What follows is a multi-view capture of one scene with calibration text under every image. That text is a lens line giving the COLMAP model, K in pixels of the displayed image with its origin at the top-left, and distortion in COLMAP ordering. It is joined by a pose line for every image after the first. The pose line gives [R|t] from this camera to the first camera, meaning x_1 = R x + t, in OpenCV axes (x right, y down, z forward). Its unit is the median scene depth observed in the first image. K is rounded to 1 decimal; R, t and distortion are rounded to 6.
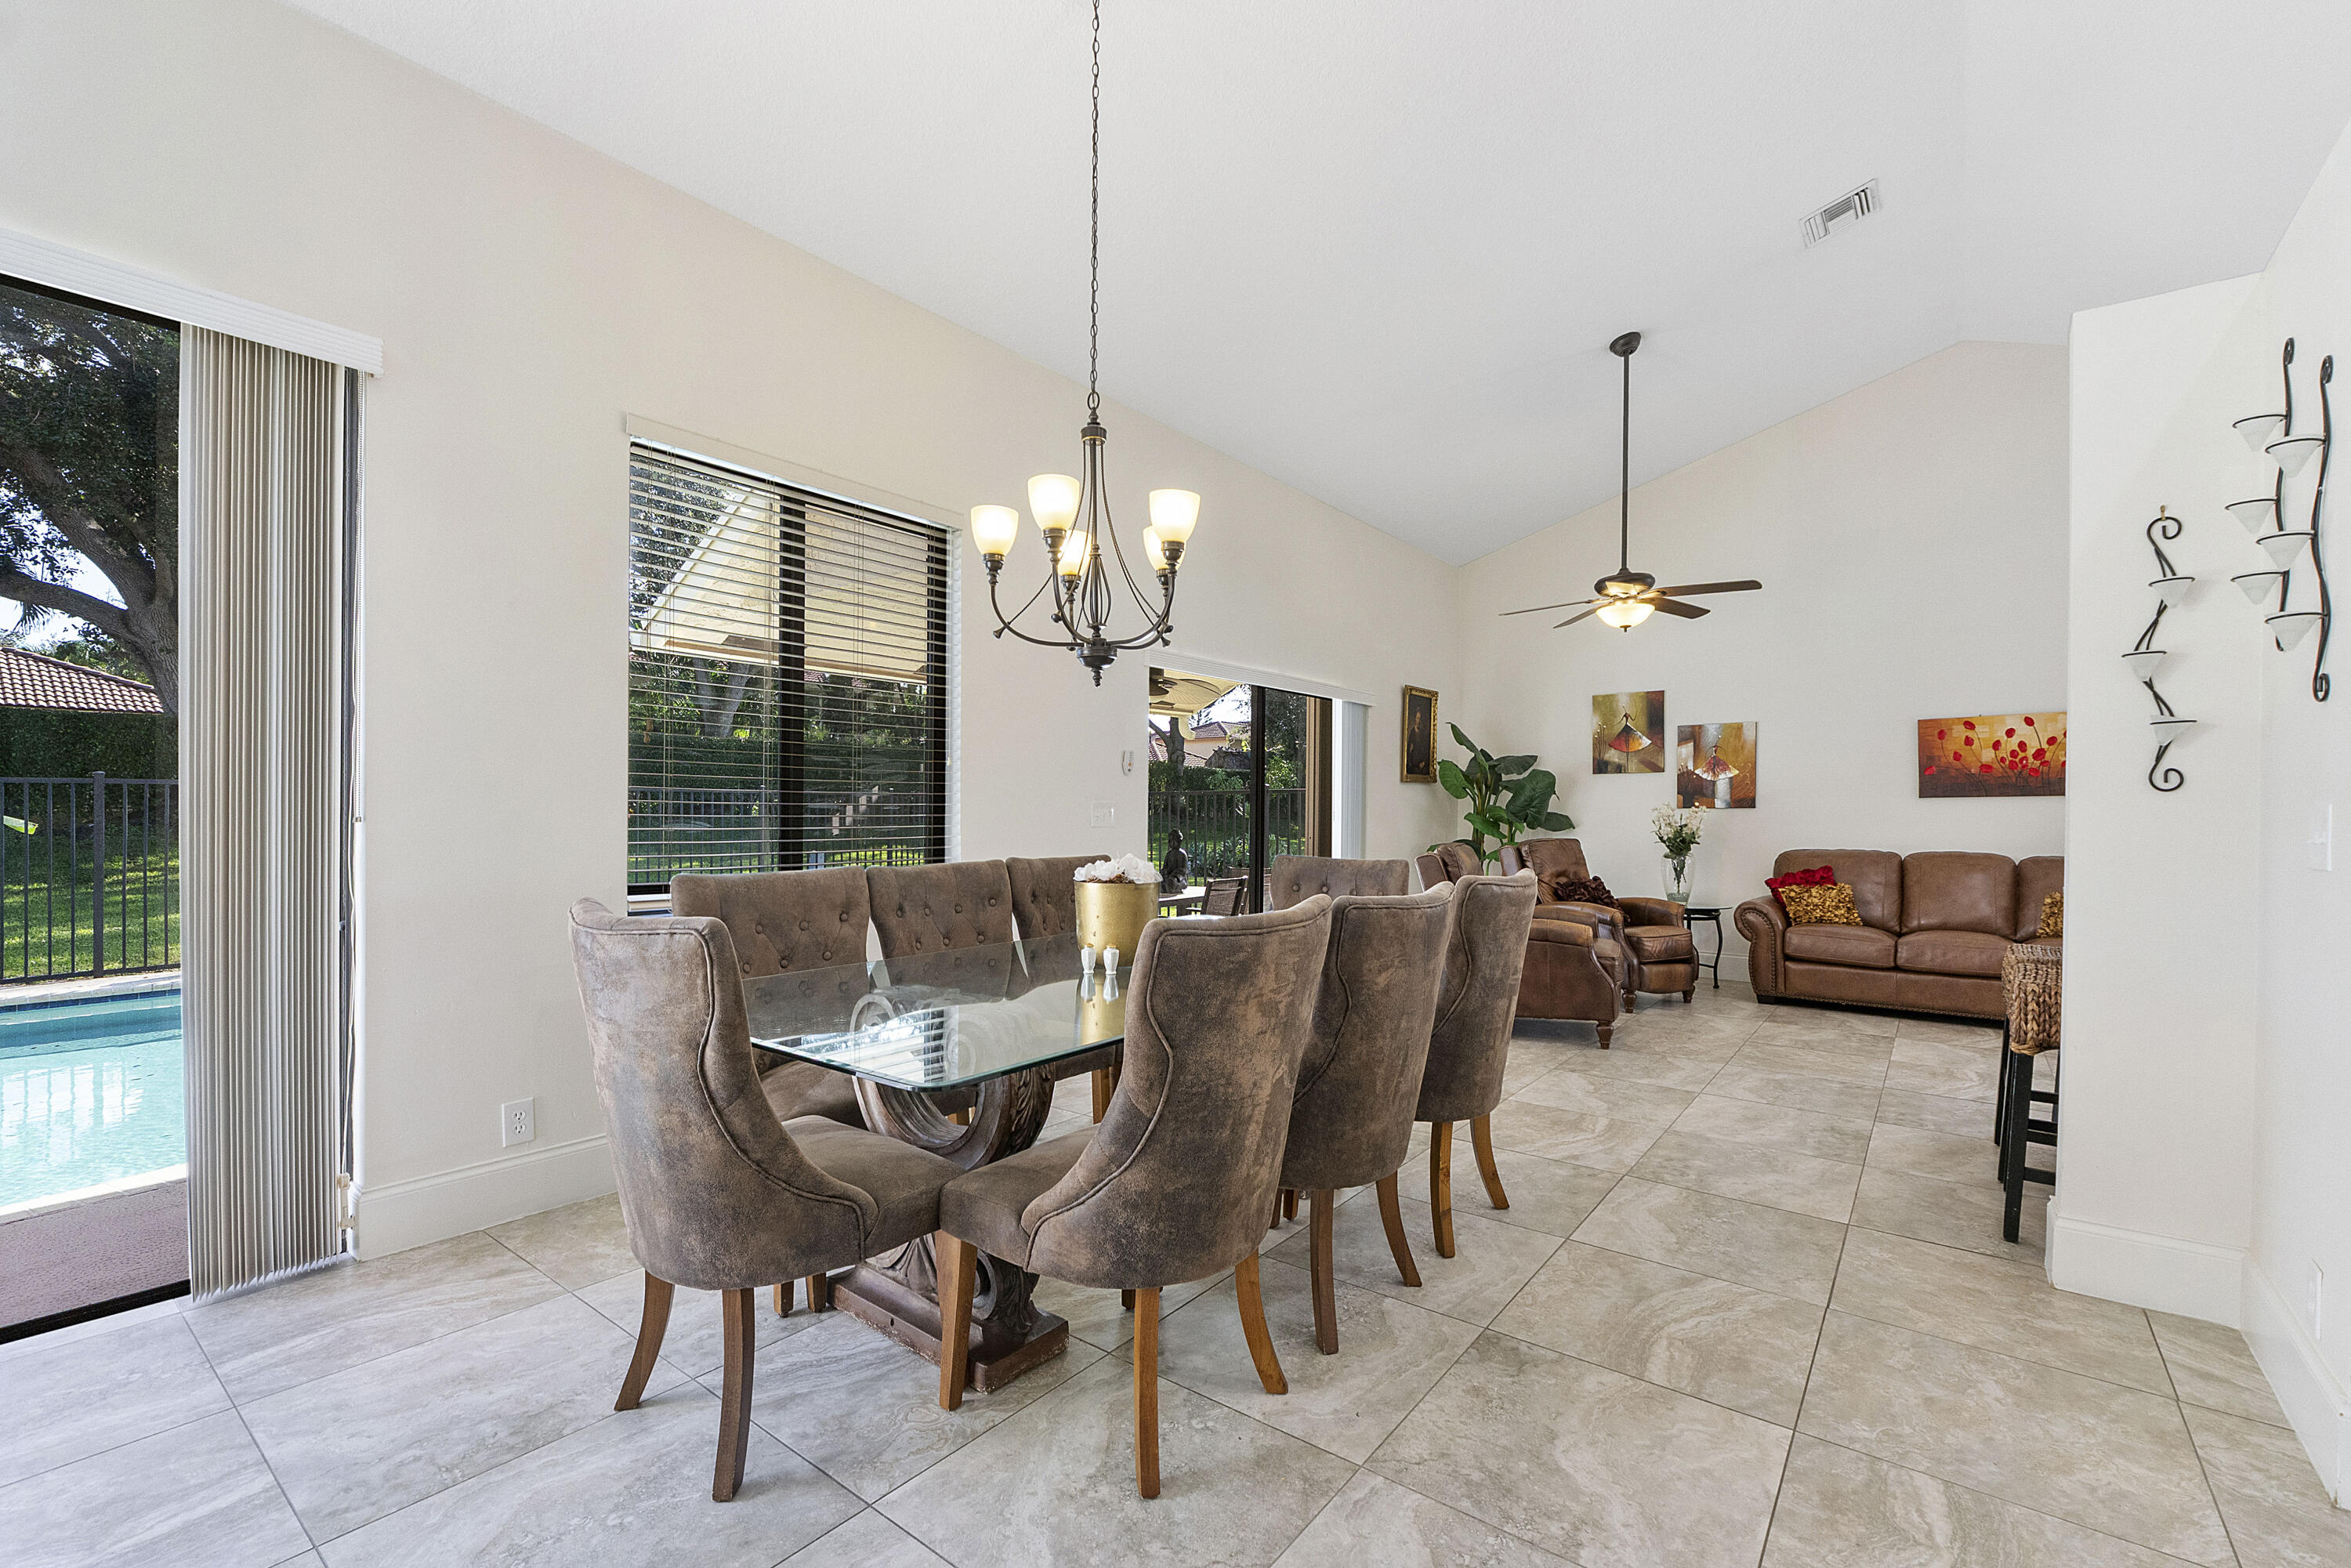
lens RADIAL K [[1011.9, 0, 1180.7], [0, 1011.9, 811.2], [0, 0, 1]] dist [-0.008281, 0.000067]
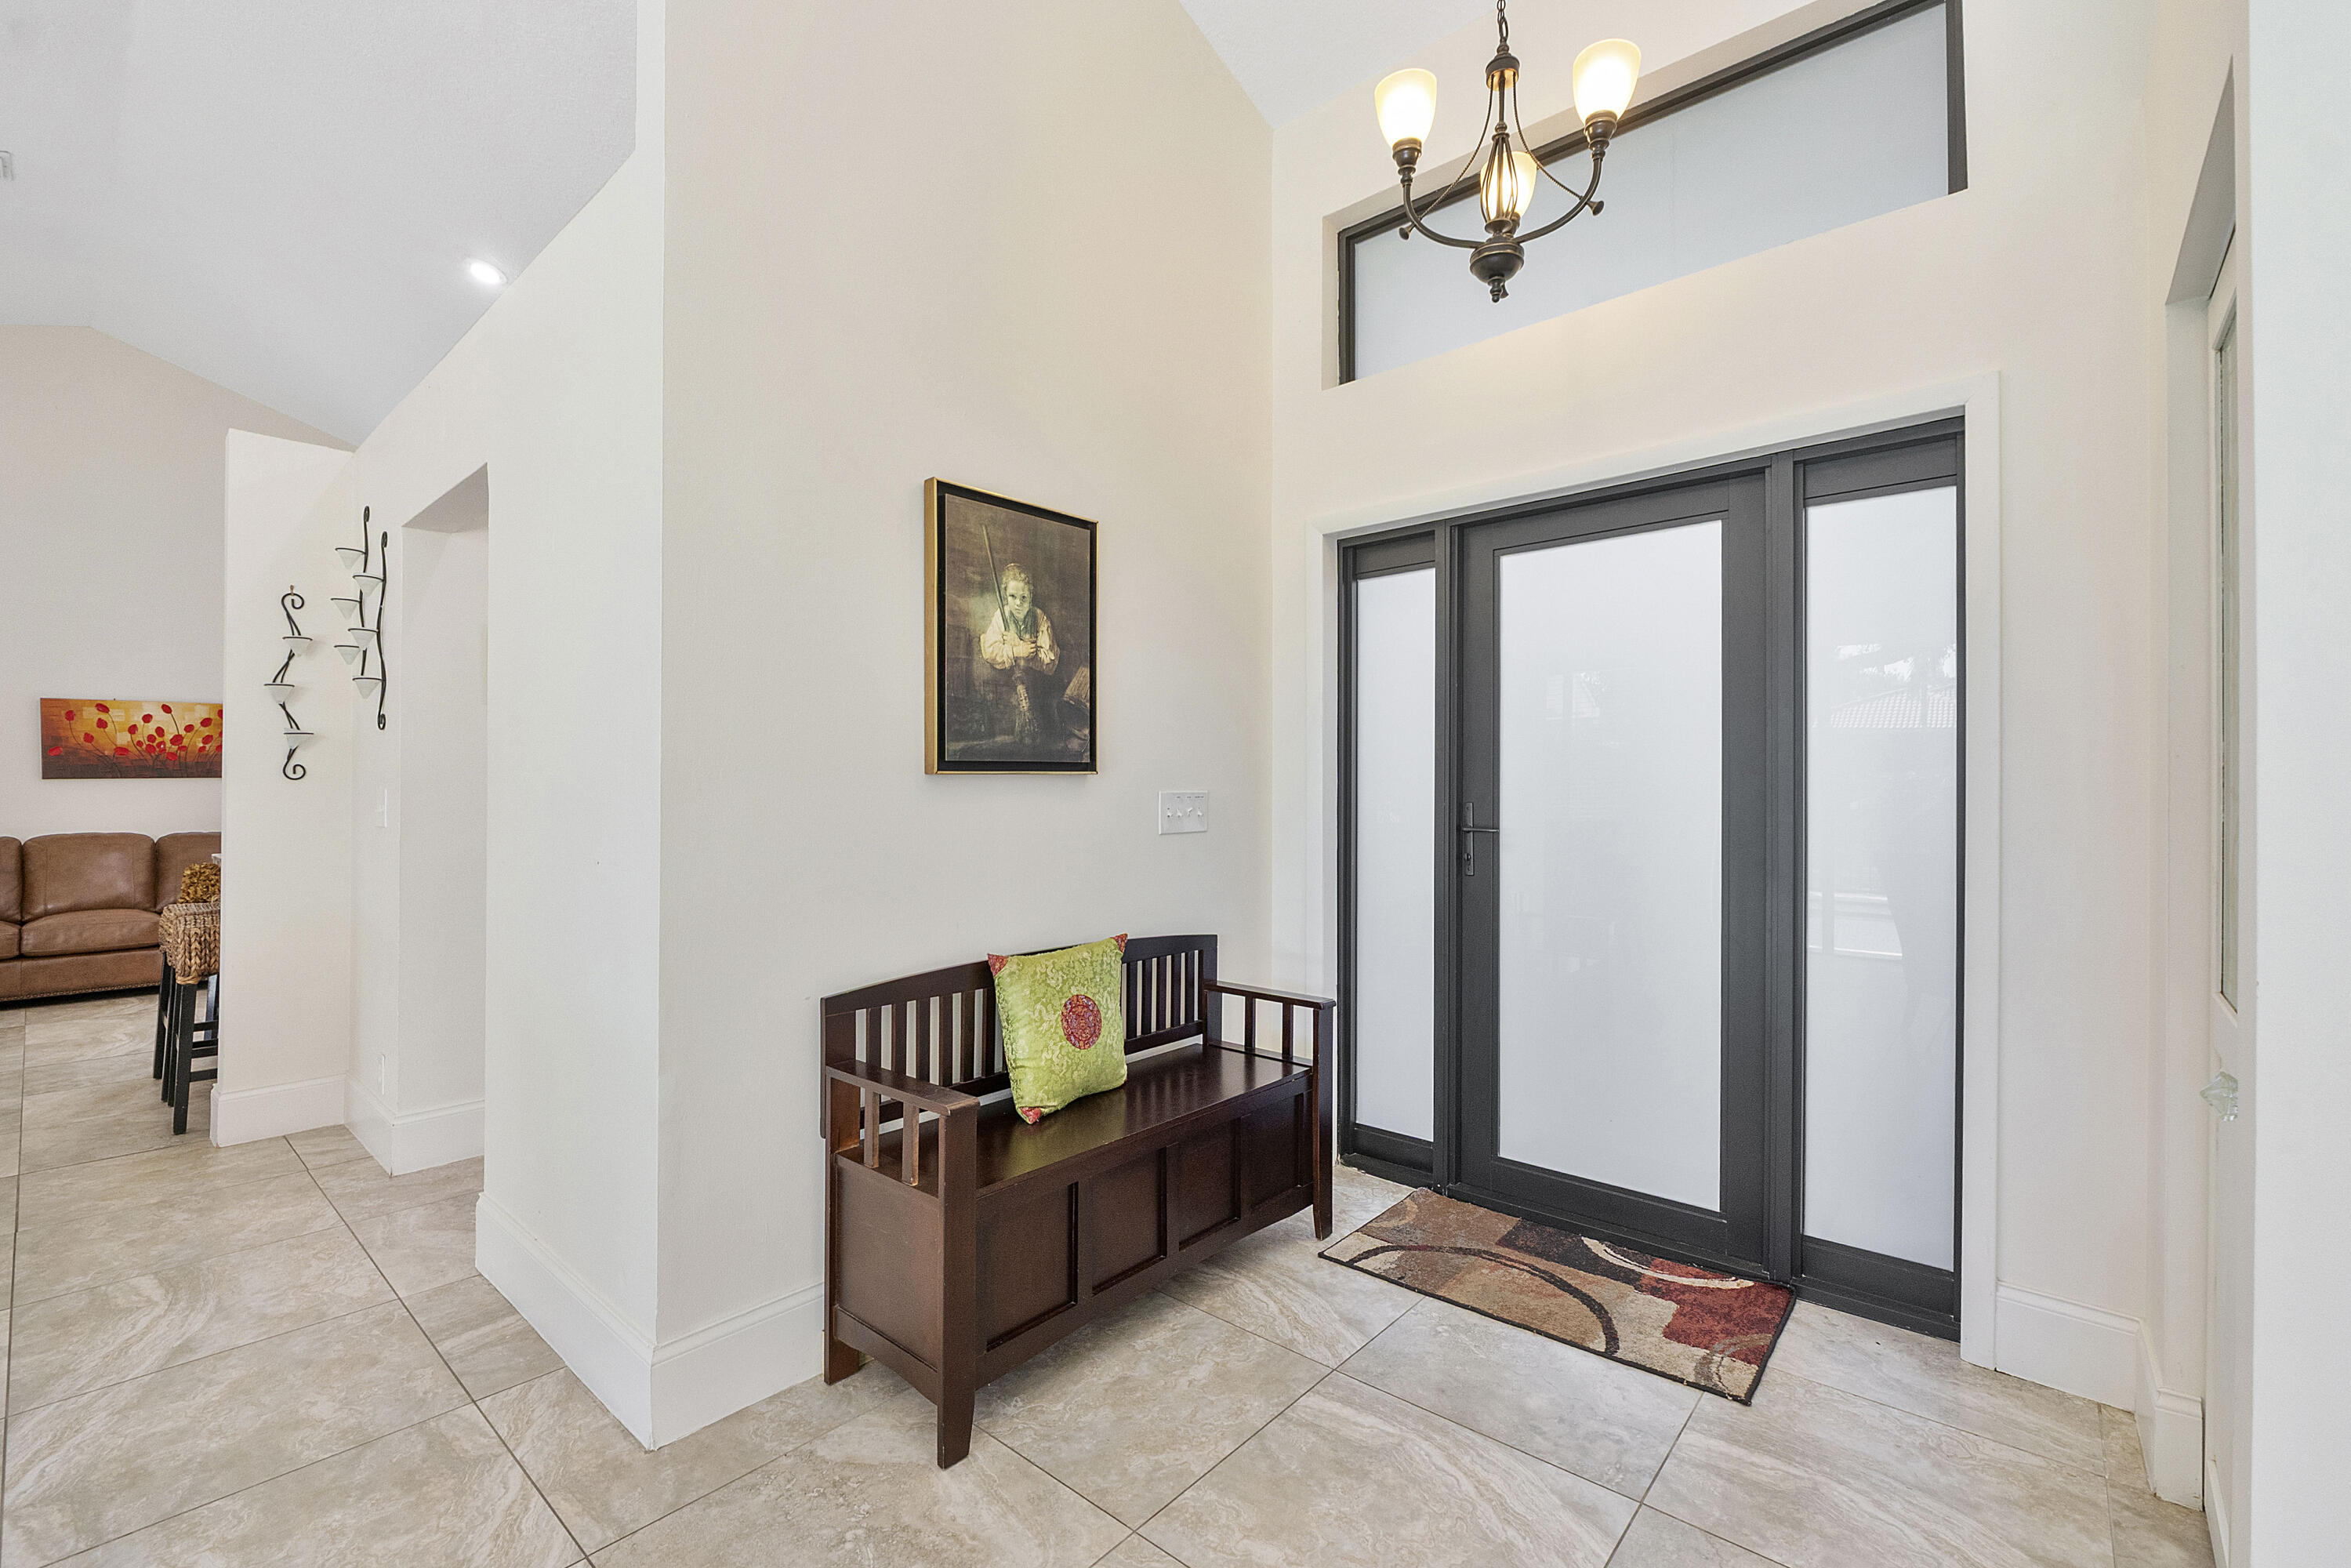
lens RADIAL K [[998.6, 0, 1182.0], [0, 998.6, 782.0], [0, 0, 1]] dist [-0.005313, -0.000085]
pose [[0.059629, 0.000491, 0.998221, -0.155953], [0.006320, 0.999980, -0.000869, -0.002950], [-0.998201, 0.006360, 0.059624, -0.151957]]
